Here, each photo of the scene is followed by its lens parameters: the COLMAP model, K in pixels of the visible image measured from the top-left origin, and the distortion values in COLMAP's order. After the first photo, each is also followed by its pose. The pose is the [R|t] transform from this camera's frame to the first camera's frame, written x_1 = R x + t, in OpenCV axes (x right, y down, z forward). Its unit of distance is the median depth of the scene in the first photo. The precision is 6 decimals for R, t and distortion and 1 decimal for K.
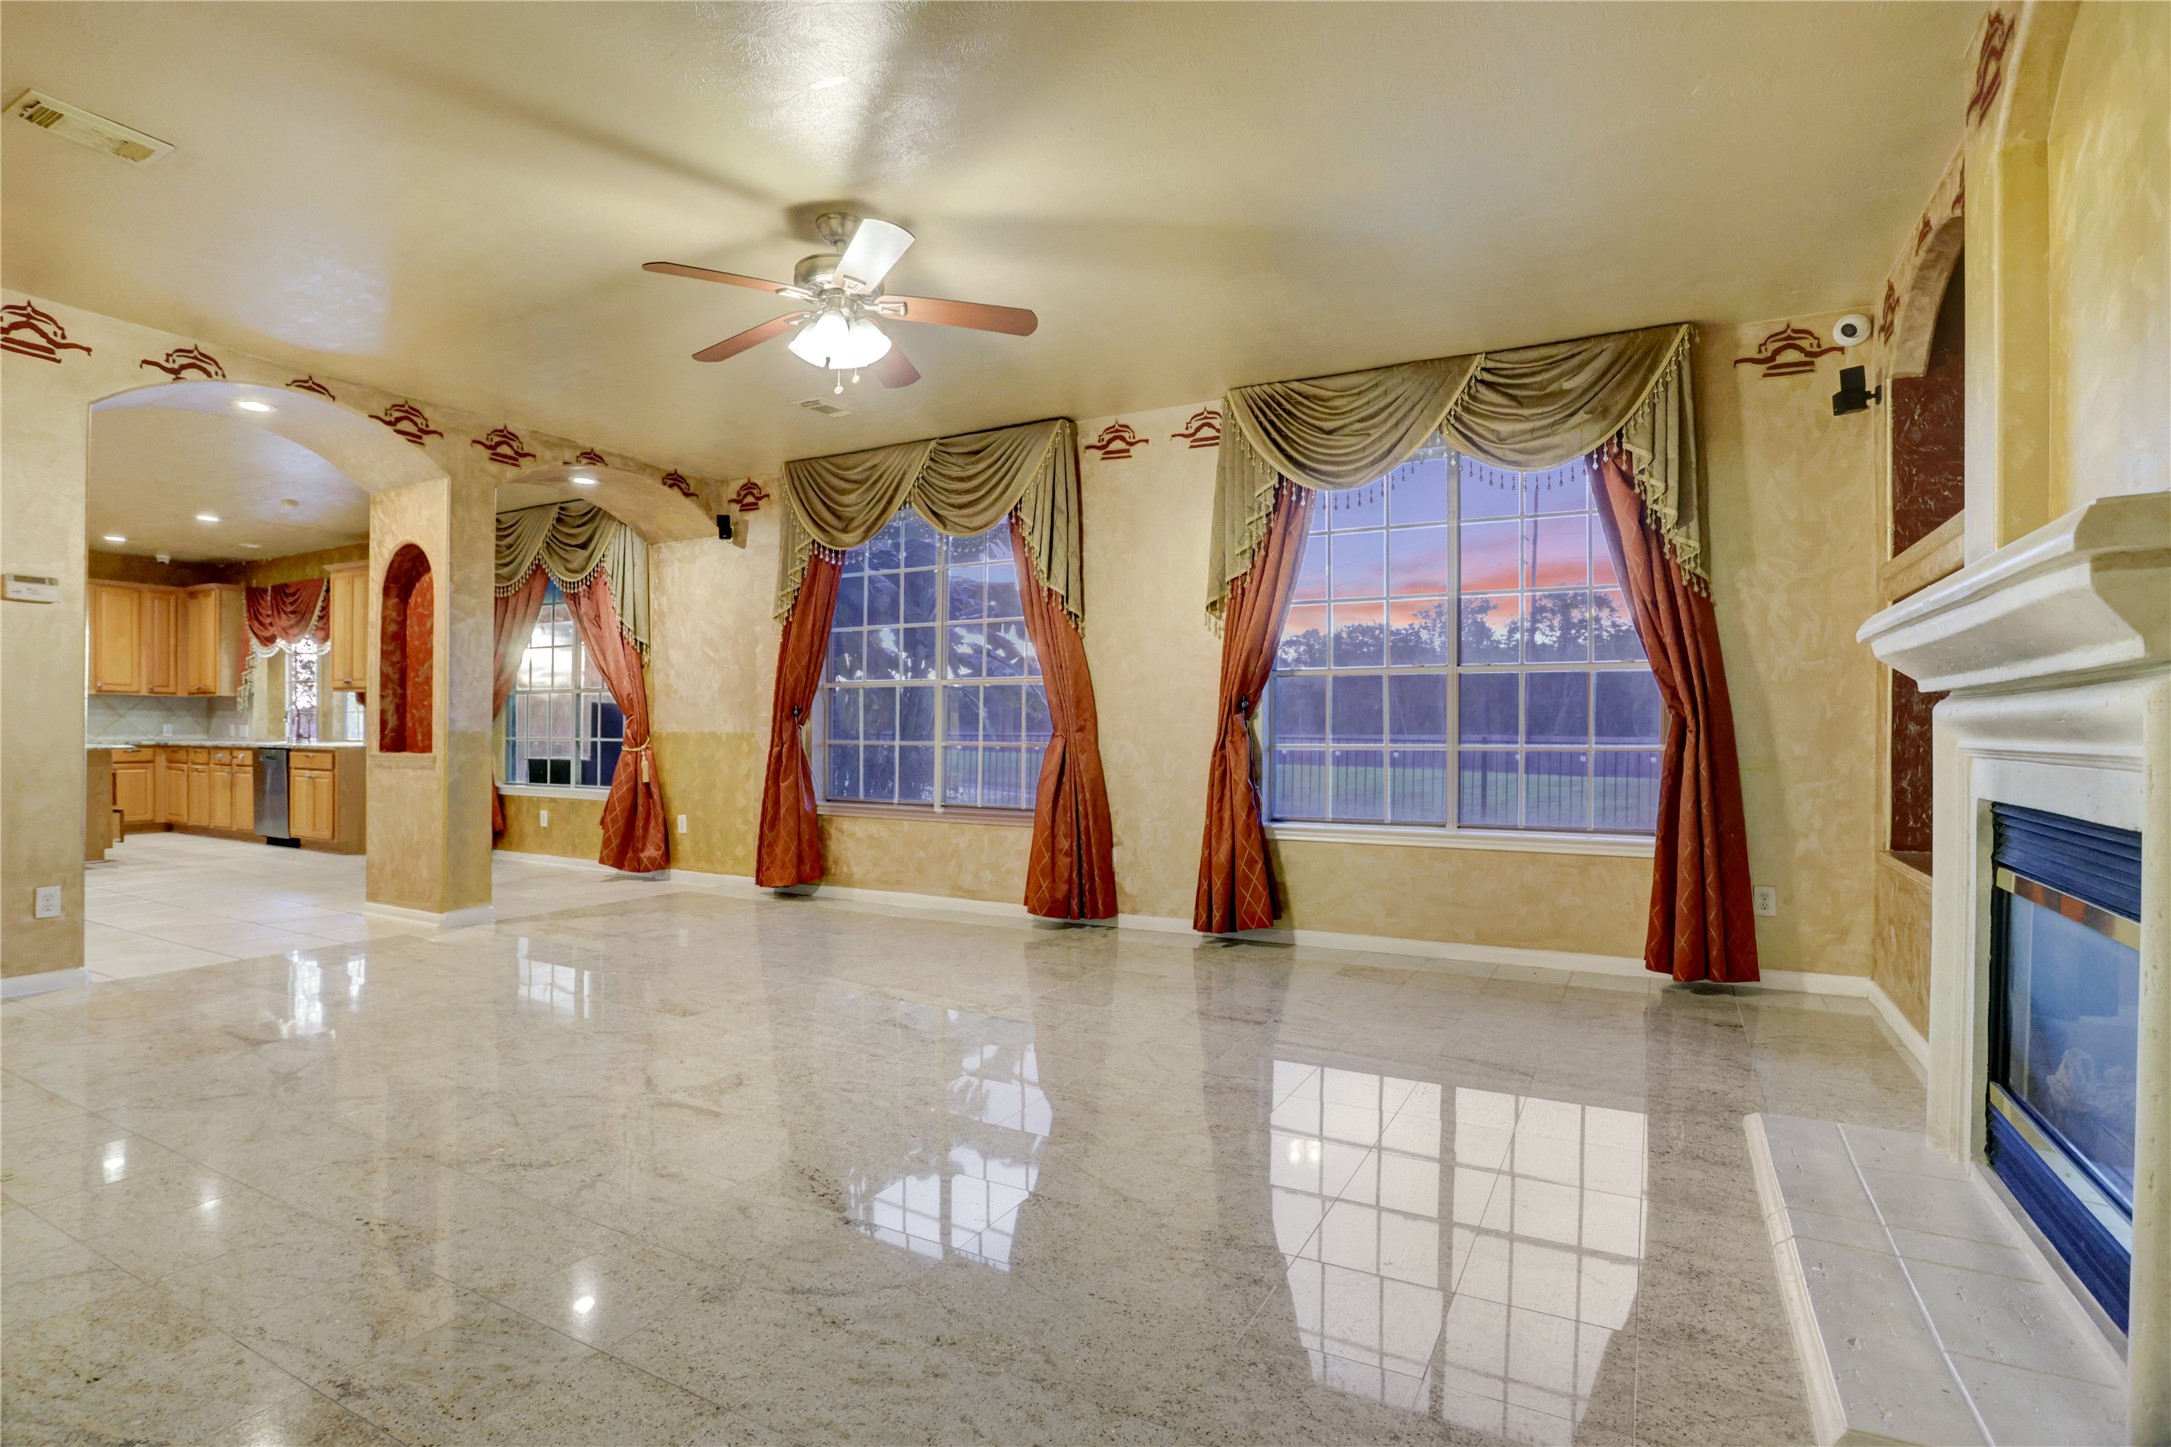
lens RADIAL K [[1050.1, 0, 1083.8], [0, 1050.1, 742.8], [0, 0, 1]] dist [-0.035540, 0.000088]
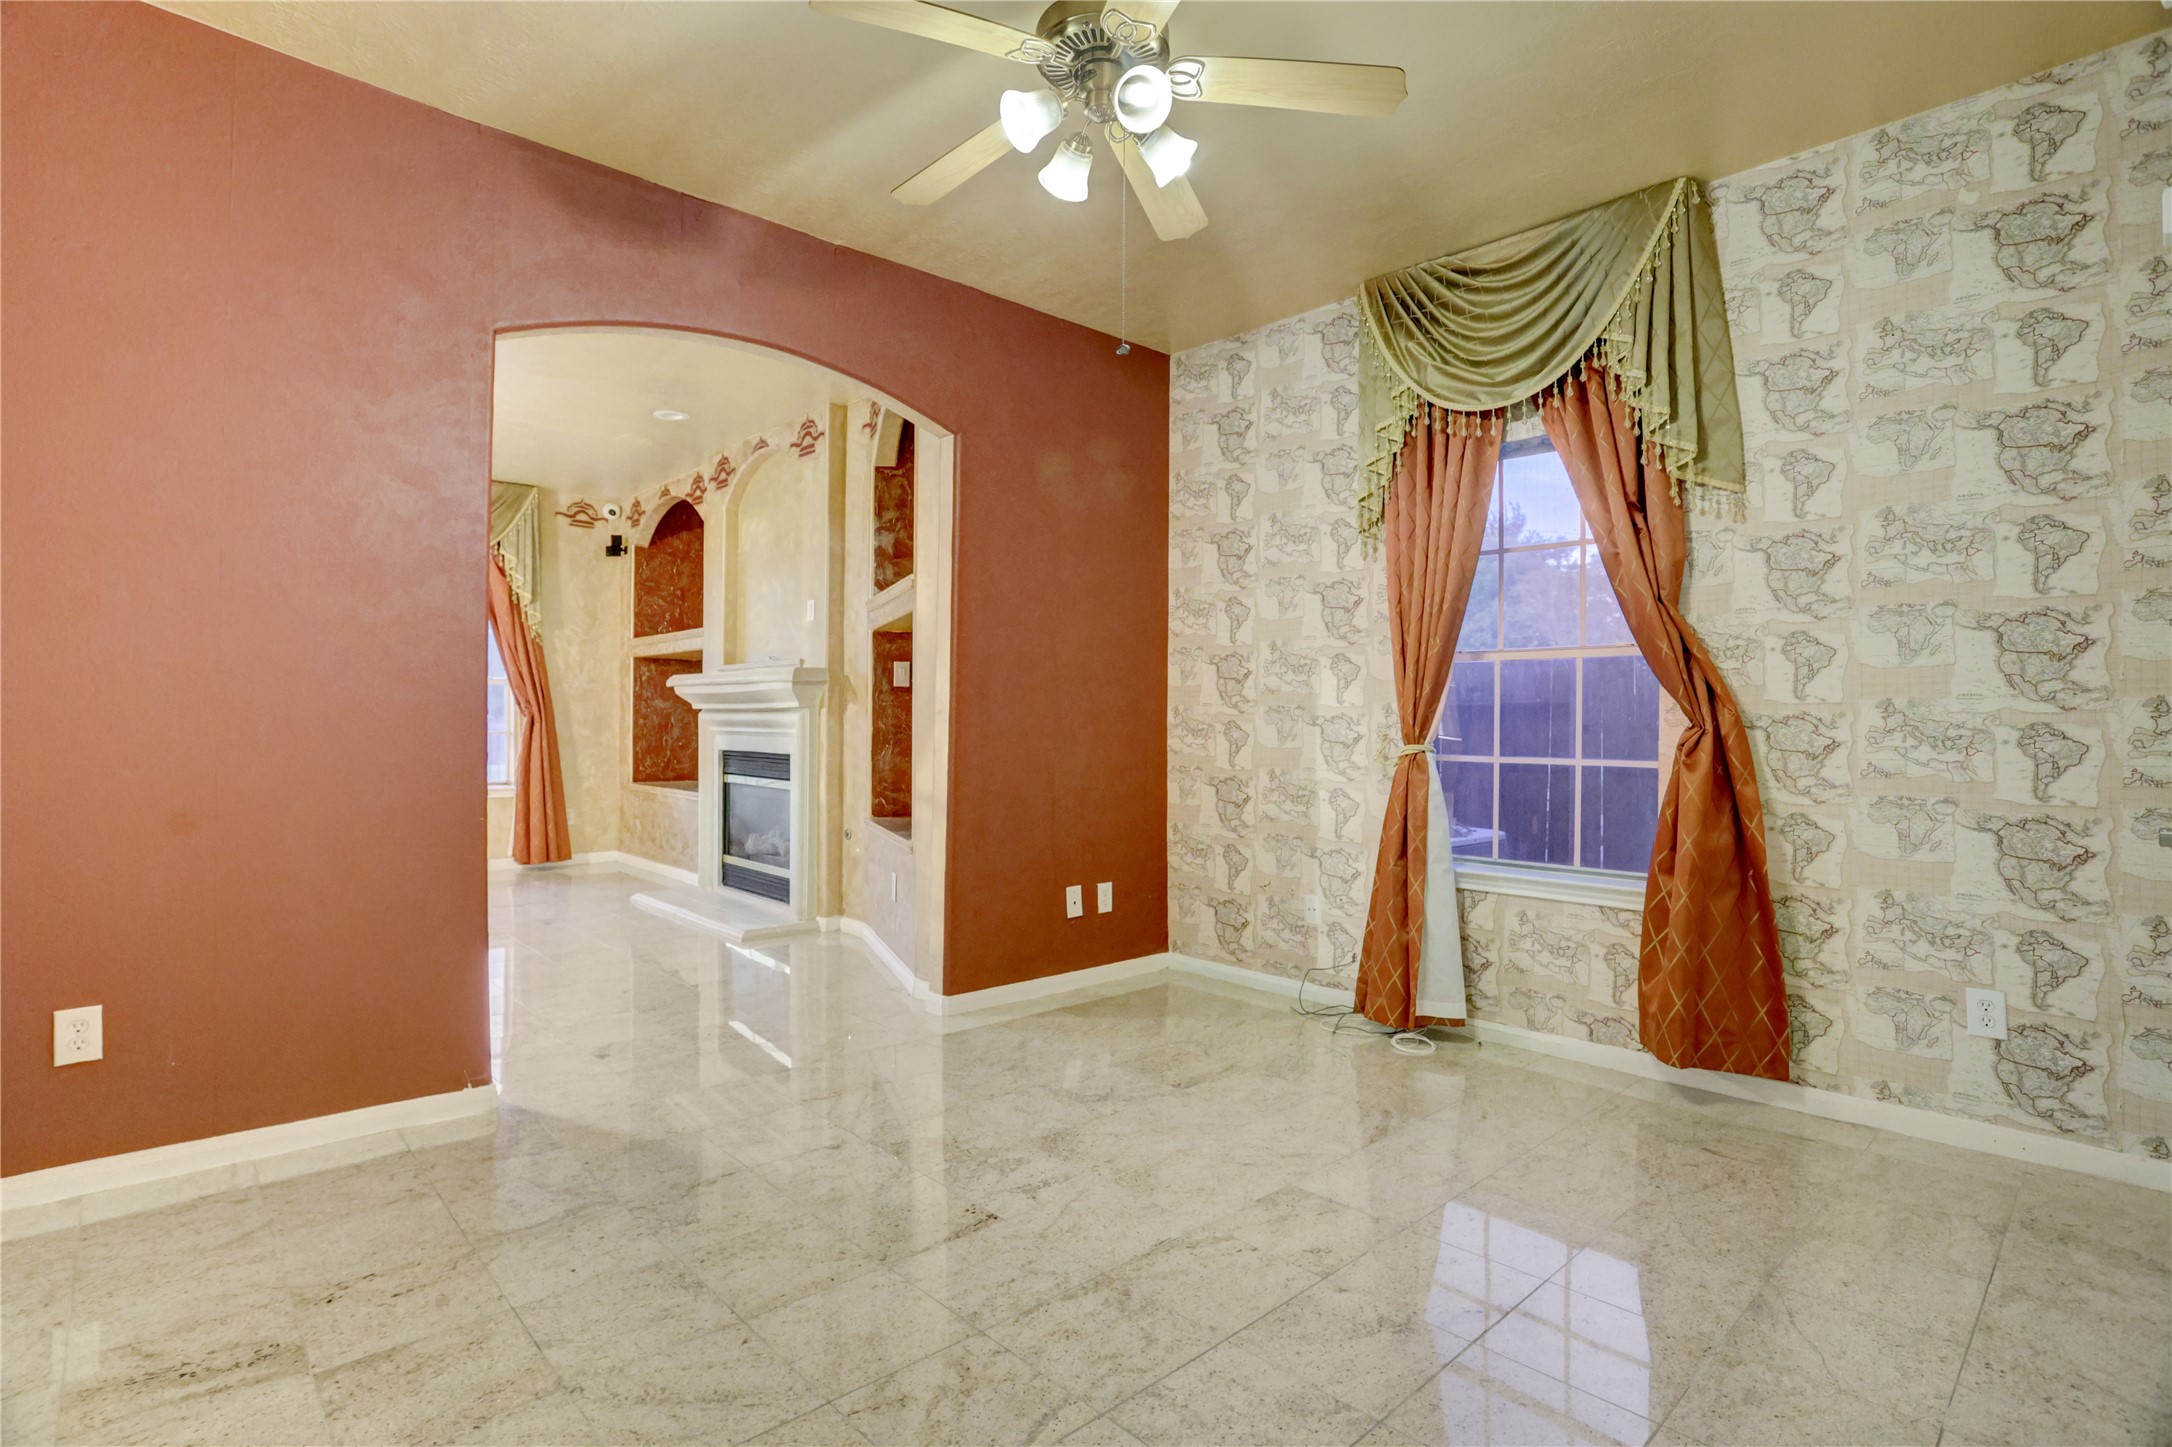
lens RADIAL K [[1096.2, 0, 1083.7], [0, 1096.2, 711.8], [0, 0, 1]] dist [-0.041211, 0.025923]
pose [[0.319684, 0.009615, 0.947476, -0.643728], [0.005287, 0.999915, -0.011930, -0.001420], [-0.947510, 0.008823, 0.319606, -0.345866]]
